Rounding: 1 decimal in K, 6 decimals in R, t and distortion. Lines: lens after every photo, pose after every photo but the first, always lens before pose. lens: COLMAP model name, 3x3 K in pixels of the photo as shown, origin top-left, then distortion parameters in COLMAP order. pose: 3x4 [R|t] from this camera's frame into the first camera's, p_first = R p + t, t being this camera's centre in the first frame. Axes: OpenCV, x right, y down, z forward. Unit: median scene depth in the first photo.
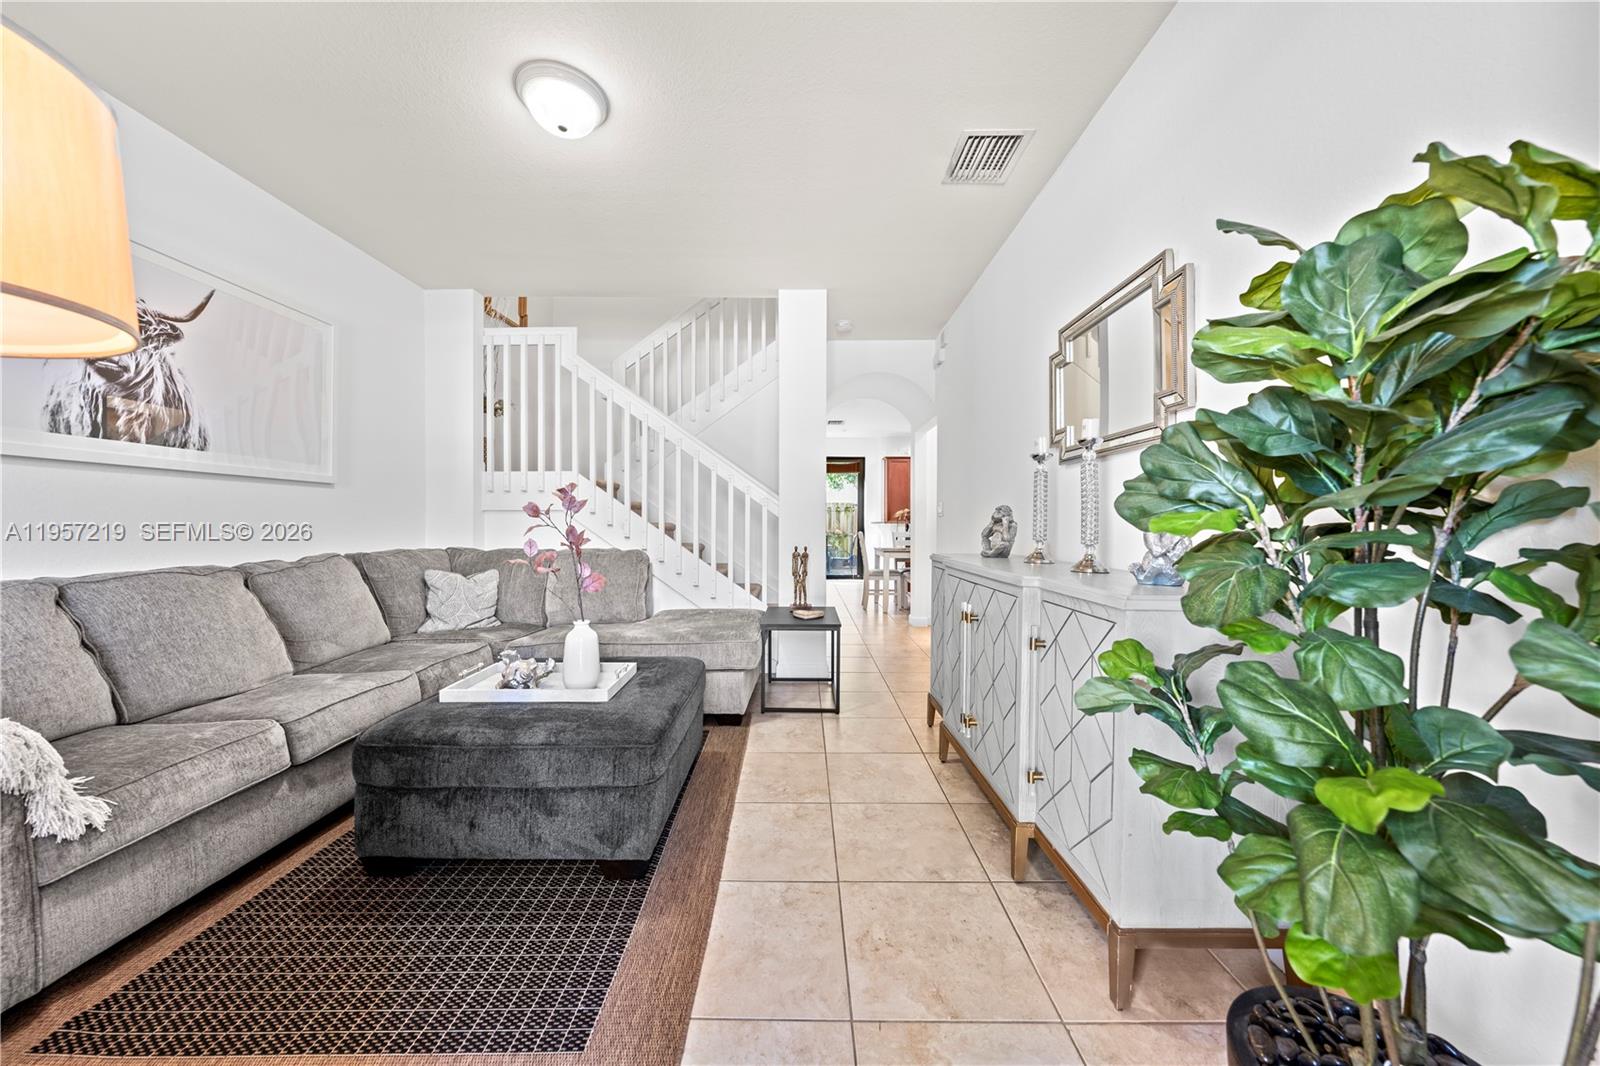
lens RADIAL K [[543.1, 0, 797.7], [0, 543.1, 528.9], [0, 0, 1]] dist [-0.000935, -0.000282]
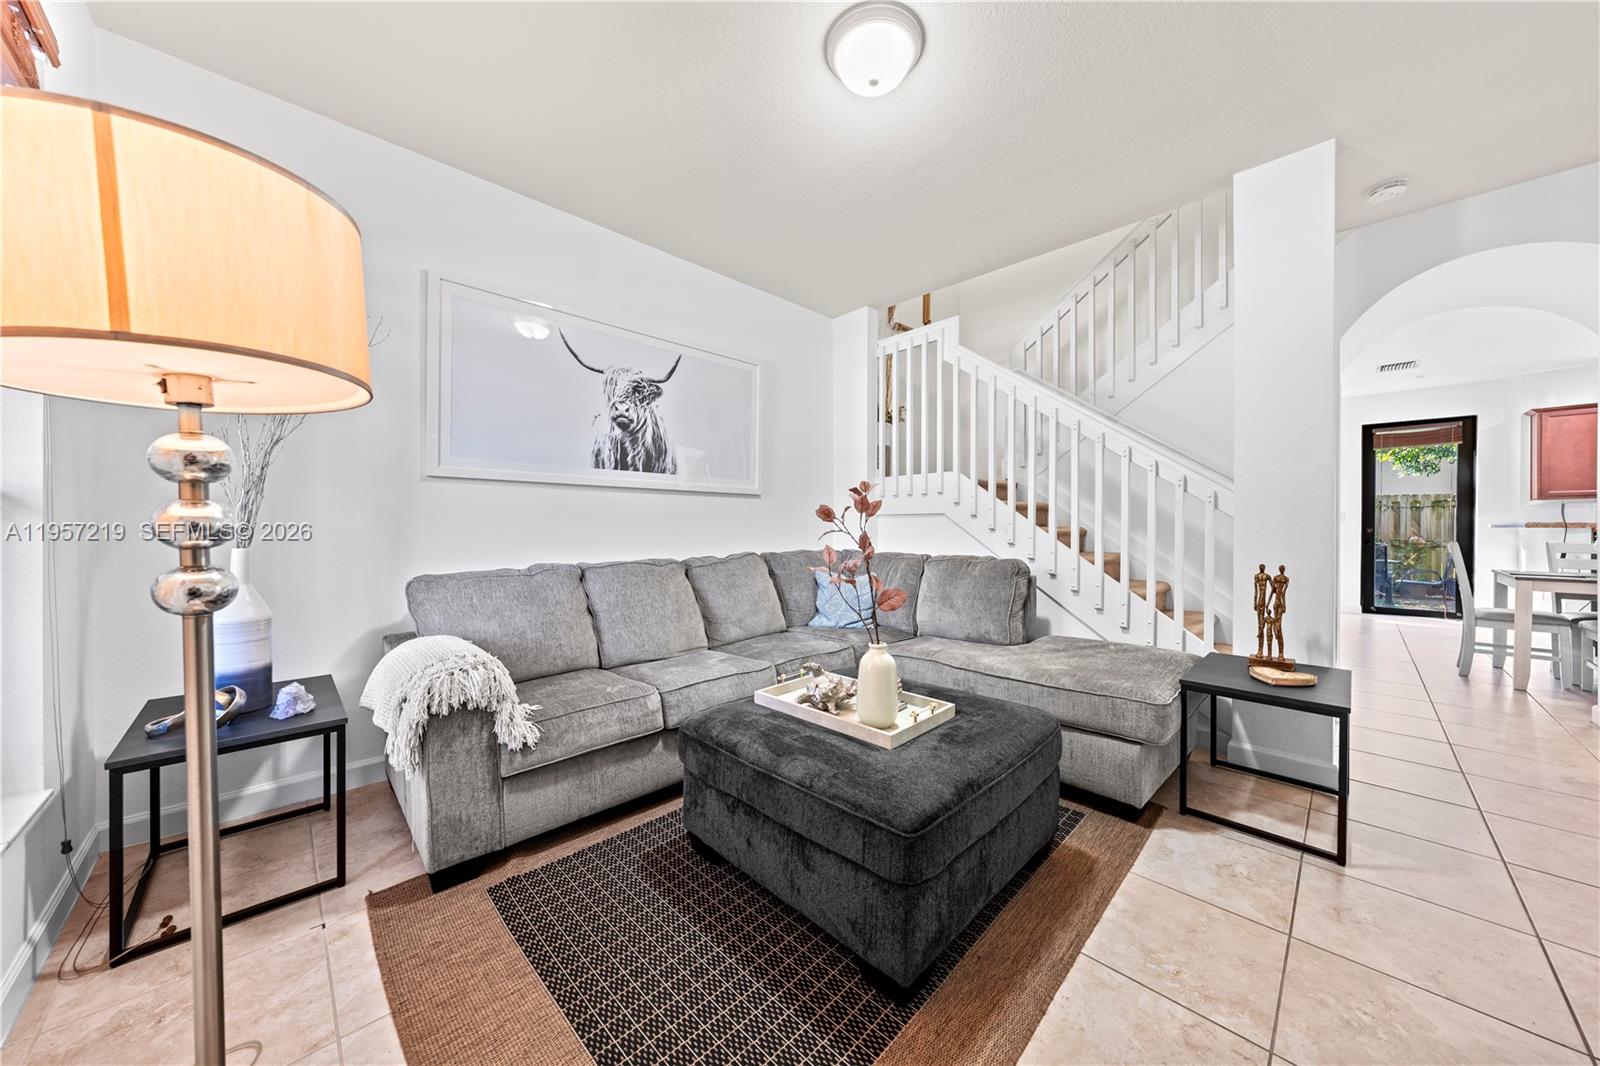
lens RADIAL K [[543.1, 0, 799.8], [0, 543.1, 527.7], [0, 0, 1]] dist [-0.000935, -0.000282]
pose [[0.705057, 0.002303, -0.709147, 0.104965], [-0.007917, 0.999958, -0.004624, -0.005955], [0.709107, 0.008874, 0.705045, 0.277019]]
